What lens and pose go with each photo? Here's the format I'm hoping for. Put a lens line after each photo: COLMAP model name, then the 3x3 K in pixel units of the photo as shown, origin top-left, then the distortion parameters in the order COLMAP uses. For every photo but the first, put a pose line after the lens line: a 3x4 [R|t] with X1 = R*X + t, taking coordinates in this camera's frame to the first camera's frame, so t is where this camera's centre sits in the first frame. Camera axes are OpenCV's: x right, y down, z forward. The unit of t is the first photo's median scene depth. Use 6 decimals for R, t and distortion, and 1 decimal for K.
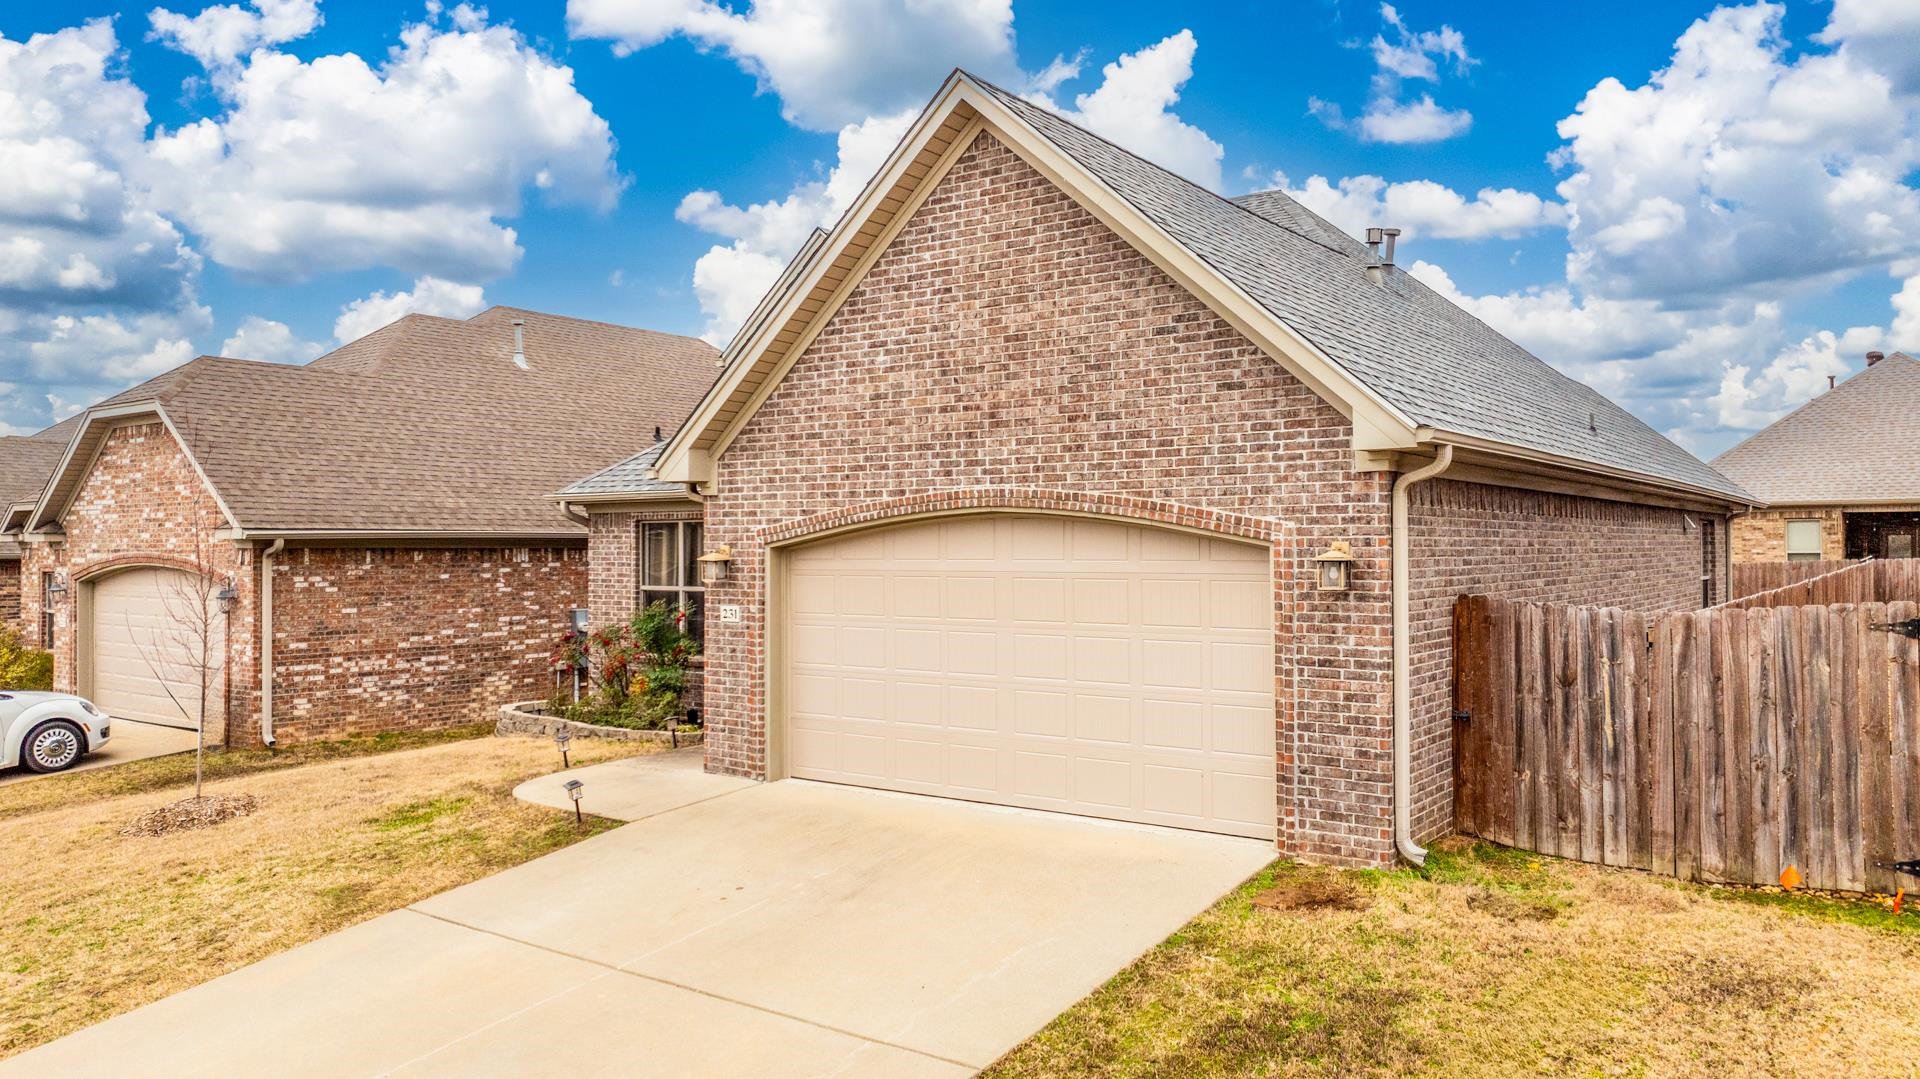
lens RADIAL K [[1360.7, 0, 967.3], [0, 1360.7, 535.2], [0, 0, 1]] dist [-0.006979, -0.000833]
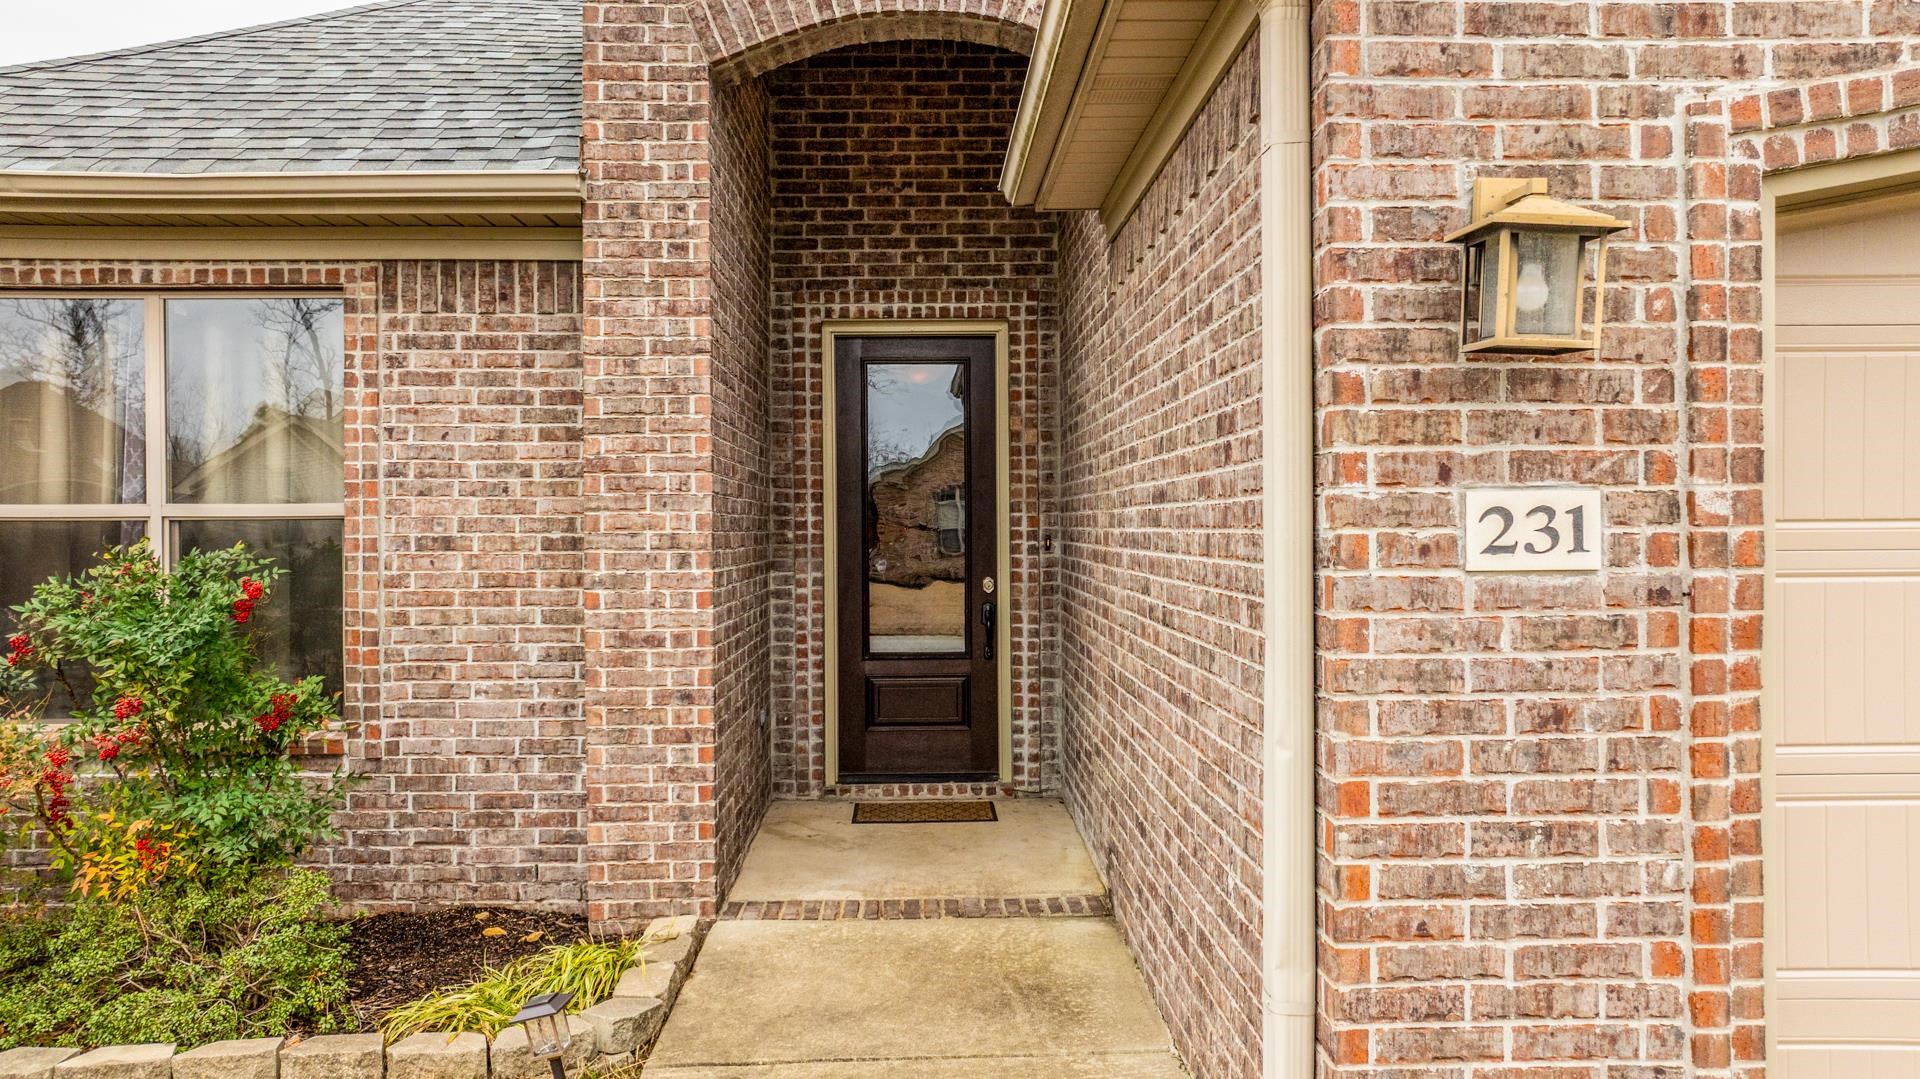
lens RADIAL K [[1360.7, 0, 961.4], [0, 1360.7, 537.6], [0, 0, 1]] dist [-0.006979, -0.000833]
pose [[0.790220, -0.004156, 0.612809, -0.360253], [-0.000032, 0.999977, 0.006824, 0.057759], [-0.612823, -0.005412, 0.790201, 0.900923]]
